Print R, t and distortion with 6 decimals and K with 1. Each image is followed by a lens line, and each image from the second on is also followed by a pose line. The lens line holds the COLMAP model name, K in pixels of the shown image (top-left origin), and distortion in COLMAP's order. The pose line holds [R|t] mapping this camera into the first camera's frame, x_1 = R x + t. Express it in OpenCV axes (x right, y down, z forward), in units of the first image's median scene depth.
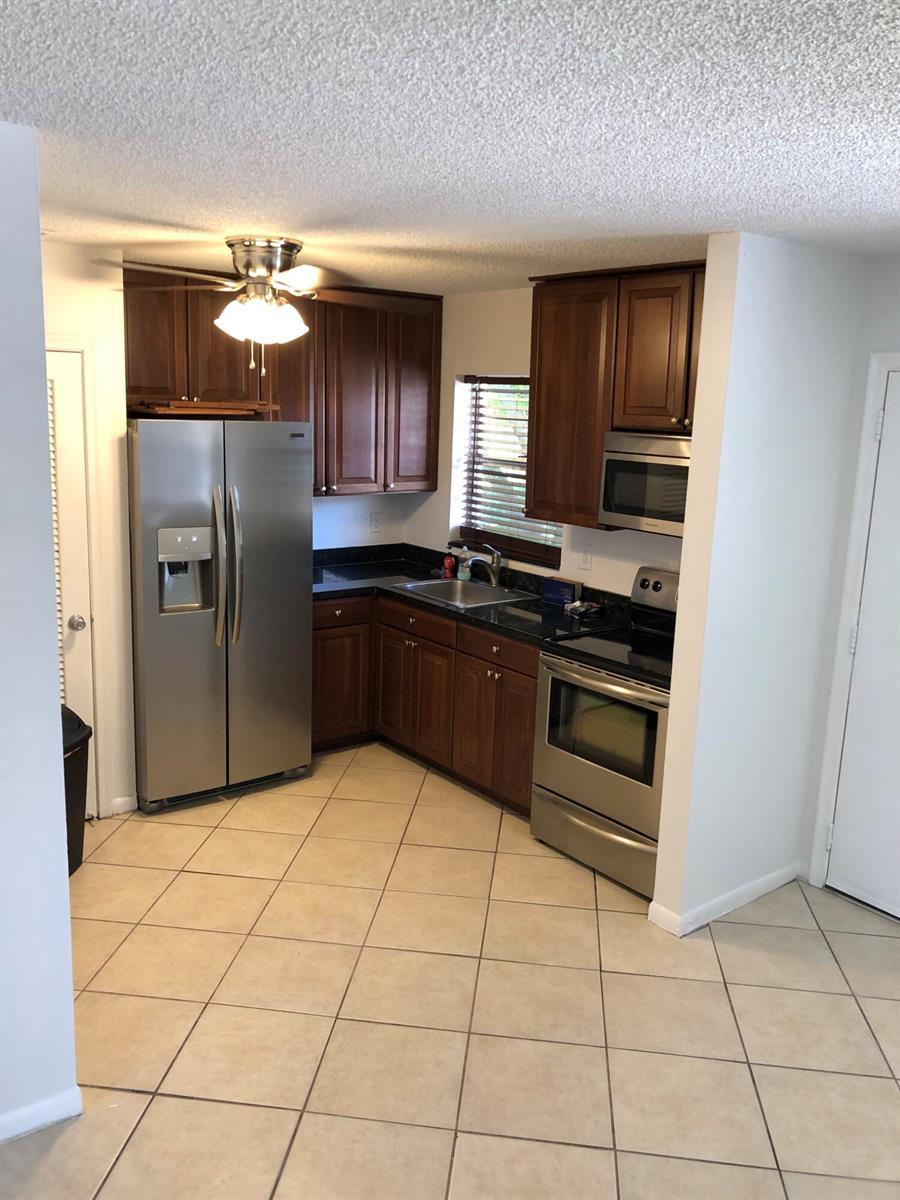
lens RADIAL K [[974.1, 0, 450.0], [0, 974.1, 600.0], [0, 0, 1]] dist [0.126746, 0.000038]
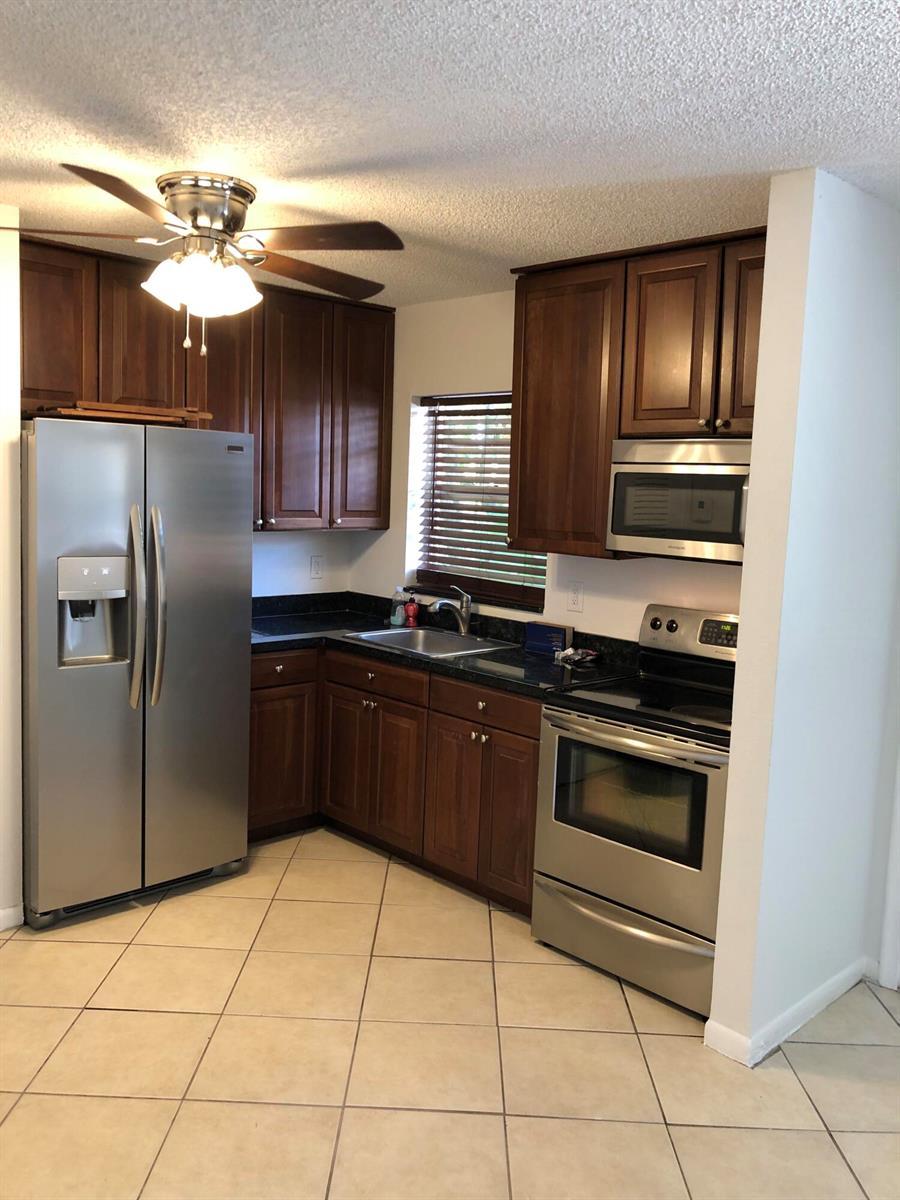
lens RADIAL K [[993.1, 0, 450.0], [0, 993.1, 600.0], [0, 0, 1]] dist [0.065877, 0.008749]
pose [[0.995148, -0.008107, 0.098053, -0.060124], [0.016132, 0.996557, -0.081331, 0.029429], [-0.097056, 0.082518, 0.991852, 0.167049]]
